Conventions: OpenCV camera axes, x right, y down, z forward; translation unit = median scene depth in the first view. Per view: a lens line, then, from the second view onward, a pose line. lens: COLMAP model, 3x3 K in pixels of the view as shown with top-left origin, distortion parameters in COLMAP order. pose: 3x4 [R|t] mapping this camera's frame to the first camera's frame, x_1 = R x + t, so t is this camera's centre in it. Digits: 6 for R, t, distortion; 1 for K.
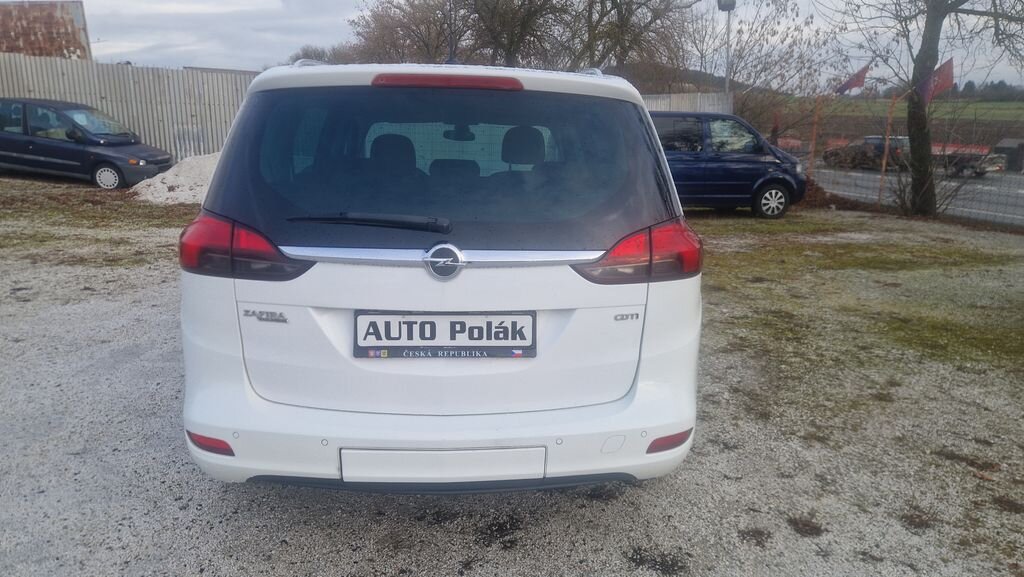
lens RADIAL K [[650.2, 0, 485.3], [0, 650.2, 287.9], [0, 0, 1]] dist [0.027619, -0.001684]
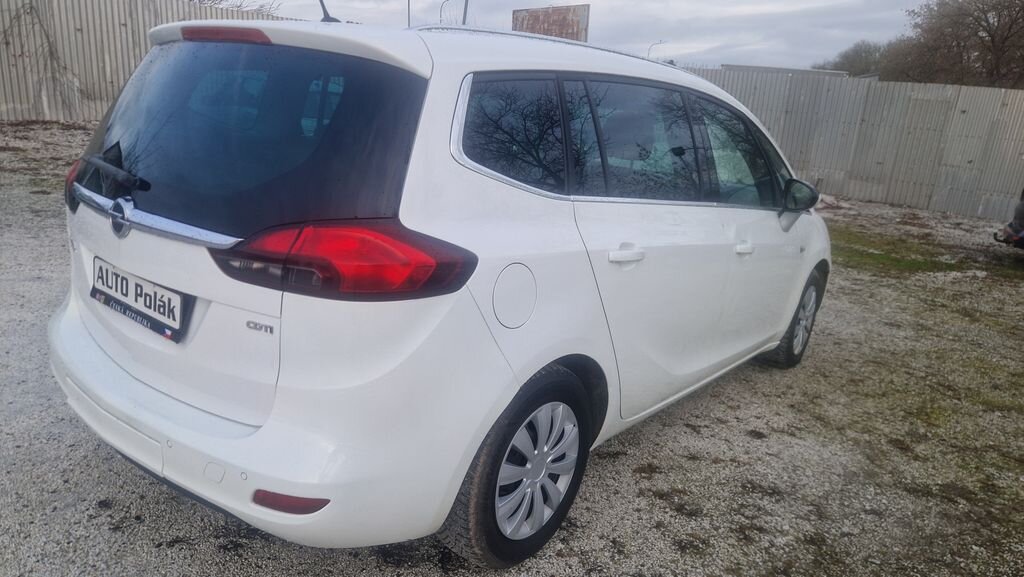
lens RADIAL K [[650.4, 0, 512.0], [0, 650.4, 288.5], [0, 0, 1]] dist [0.022703, -0.001728]
pose [[0.760875, 0.216847, -0.611594, 0.956603], [-0.214266, 0.973605, 0.078636, -0.134140], [0.612503, 0.071211, 0.787254, 0.575064]]
